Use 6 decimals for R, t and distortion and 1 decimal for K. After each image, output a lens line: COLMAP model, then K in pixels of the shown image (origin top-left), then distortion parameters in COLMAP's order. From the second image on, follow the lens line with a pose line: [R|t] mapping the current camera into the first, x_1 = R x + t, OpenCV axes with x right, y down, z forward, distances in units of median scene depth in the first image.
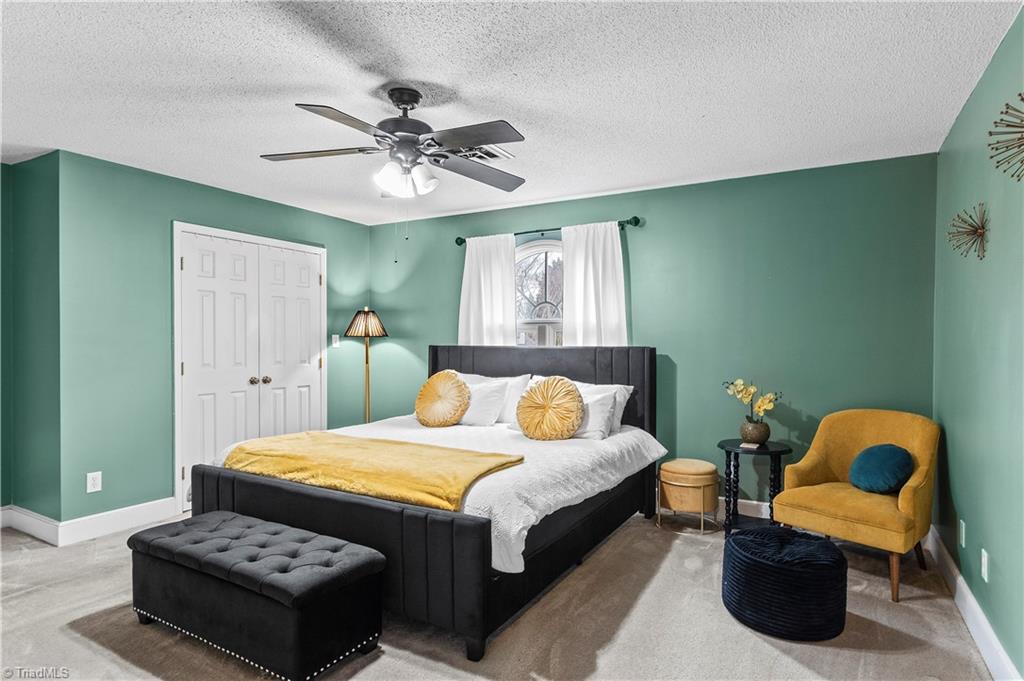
lens RADIAL K [[553.1, 0, 530.3], [0, 553.1, 341.5], [0, 0, 1]] dist [0.017222, 0.000942]
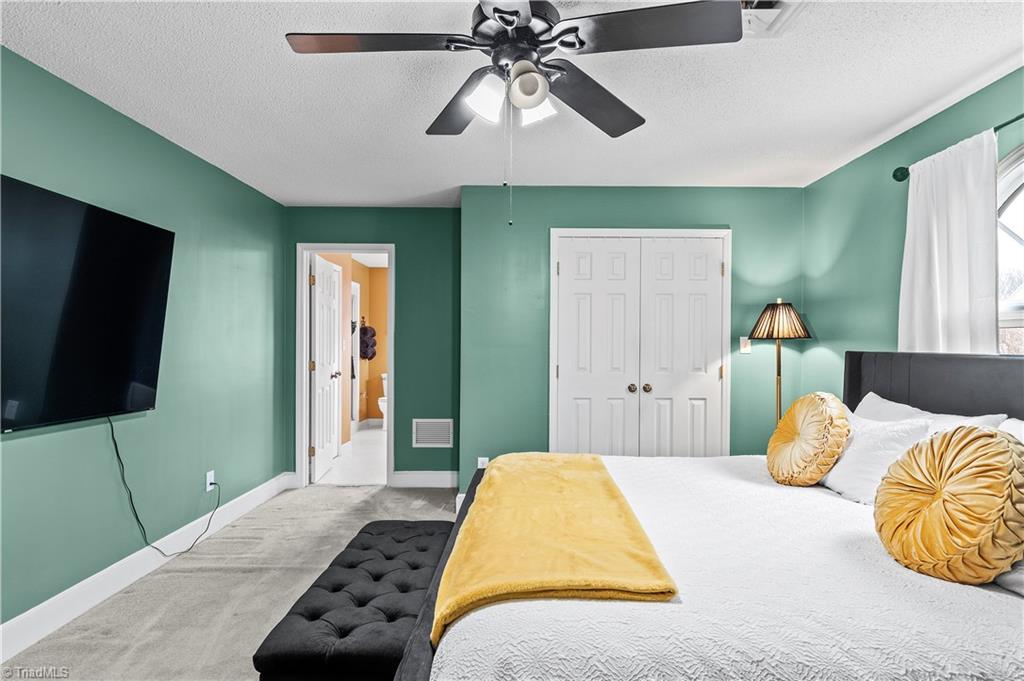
lens RADIAL K [[553.1, 0, 530.3], [0, 553.1, 341.5], [0, 0, 1]] dist [0.017222, 0.000942]
pose [[0.499550, -0.004257, -0.866275, 0.189590], [-0.004371, 0.999963, -0.007435, 0.001707], [0.866274, 0.007501, 0.499513, 0.371187]]
